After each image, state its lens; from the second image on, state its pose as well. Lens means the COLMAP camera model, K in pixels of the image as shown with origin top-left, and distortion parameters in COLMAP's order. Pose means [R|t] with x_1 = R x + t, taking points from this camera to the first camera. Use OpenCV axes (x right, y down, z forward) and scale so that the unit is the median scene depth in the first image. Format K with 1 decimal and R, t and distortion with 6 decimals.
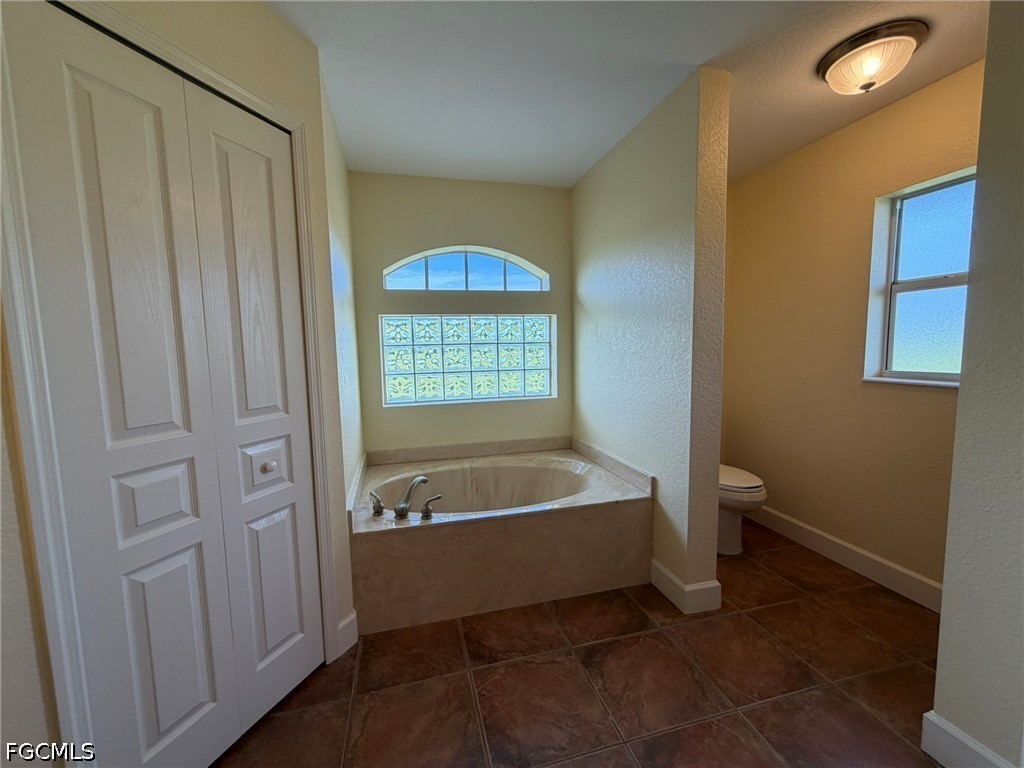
lens RADIAL K [[409.7, 0, 511.5], [0, 409.7, 384.7], [0, 0, 1]] dist [0.000050, -0.000038]
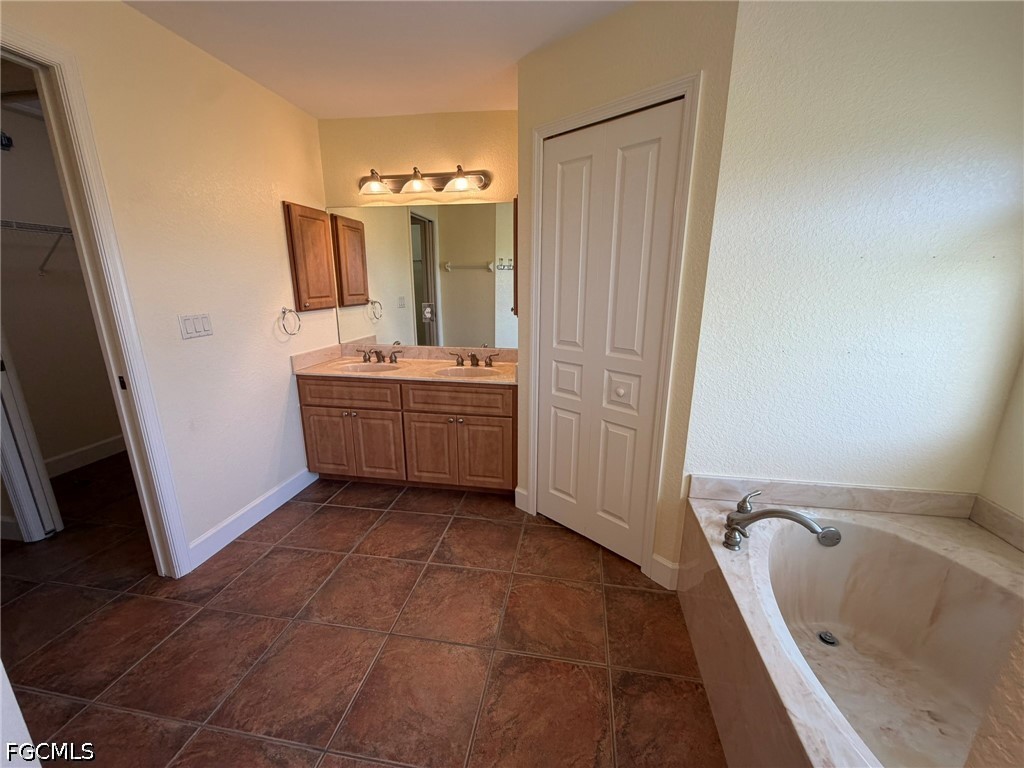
lens RADIAL K [[409.7, 0, 510.4], [0, 409.7, 384.1], [0, 0, 1]] dist [0.000050, -0.000038]
pose [[-0.416056, 0.239772, -0.877158, 0.561404], [-0.080874, 0.951032, 0.298326, -0.150231], [0.905735, 0.195060, -0.376291, 0.875113]]
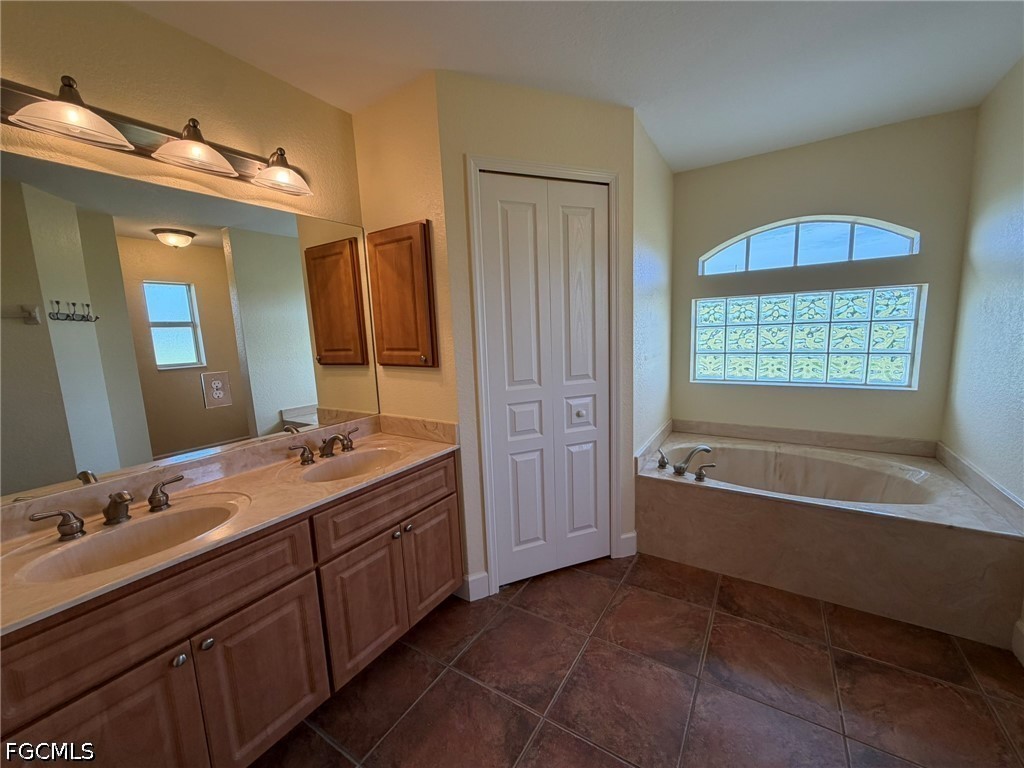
lens RADIAL K [[409.7, 0, 511.9], [0, 409.7, 384.5], [0, 0, 1]] dist [0.000050, -0.000038]
pose [[0.677354, 0.094395, -0.729576, 0.260761], [-0.043567, 0.995140, 0.088307, -0.025379], [0.734367, -0.028030, 0.678174, -0.178778]]
